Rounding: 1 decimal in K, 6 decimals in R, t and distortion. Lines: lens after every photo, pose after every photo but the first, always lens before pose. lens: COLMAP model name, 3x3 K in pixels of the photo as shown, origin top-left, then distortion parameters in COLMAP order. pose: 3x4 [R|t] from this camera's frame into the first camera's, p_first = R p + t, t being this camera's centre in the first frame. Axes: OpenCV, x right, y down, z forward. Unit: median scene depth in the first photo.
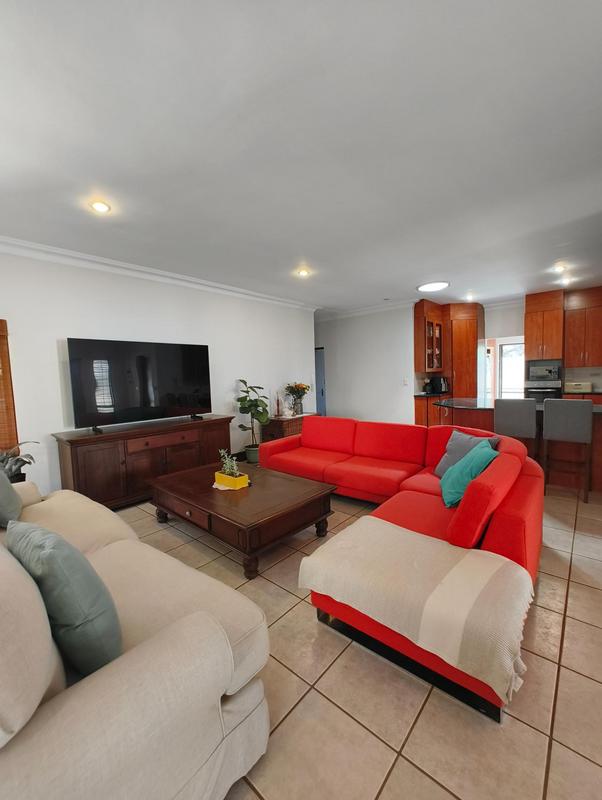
lens RADIAL K [[331.7, 0, 300.0], [0, 331.7, 400.6], [0, 0, 1]] dist [-0.001912, 0.000907]
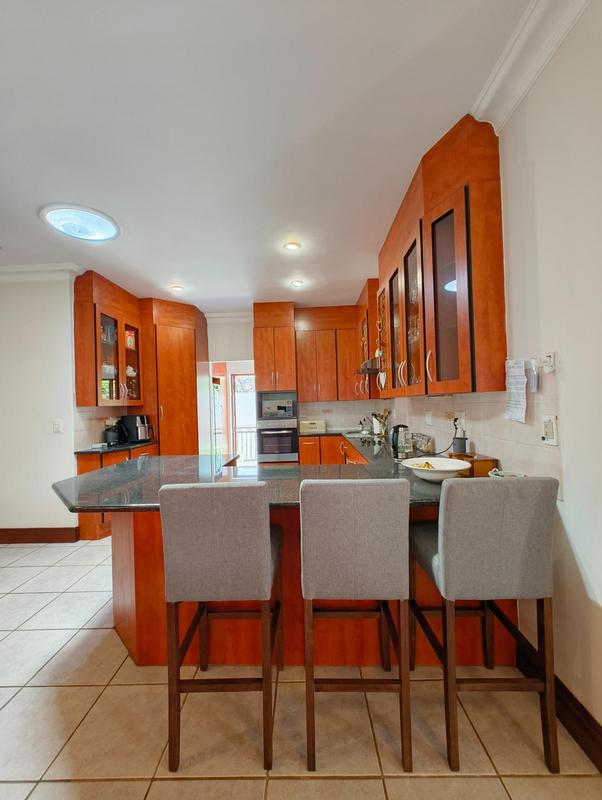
lens RADIAL K [[331.7, 0, 300.0], [0, 331.7, 400.6], [0, 0, 1]] dist [-0.001912, 0.000907]
pose [[0.761071, 0.020061, 0.648358, 0.281559], [0.051674, 0.994470, -0.091428, -0.030304], [-0.646607, 0.103086, 0.755826, 0.391409]]
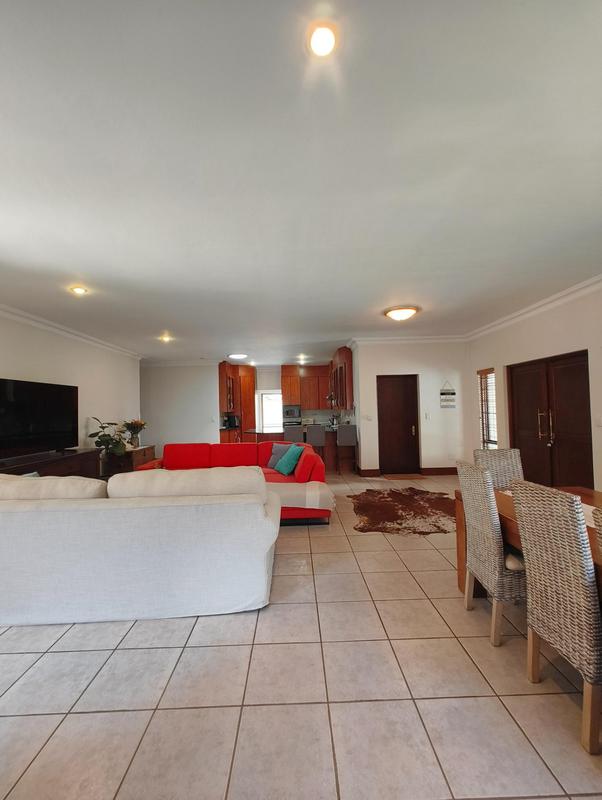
lens RADIAL K [[331.7, 0, 300.0], [0, 331.7, 400.6], [0, 0, 1]] dist [-0.001912, 0.000907]
pose [[0.740040, 0.031621, 0.671820, -0.336444], [0.051808, 0.993246, -0.103818, 0.027315], [-0.670565, 0.111635, 0.733403, -0.236940]]
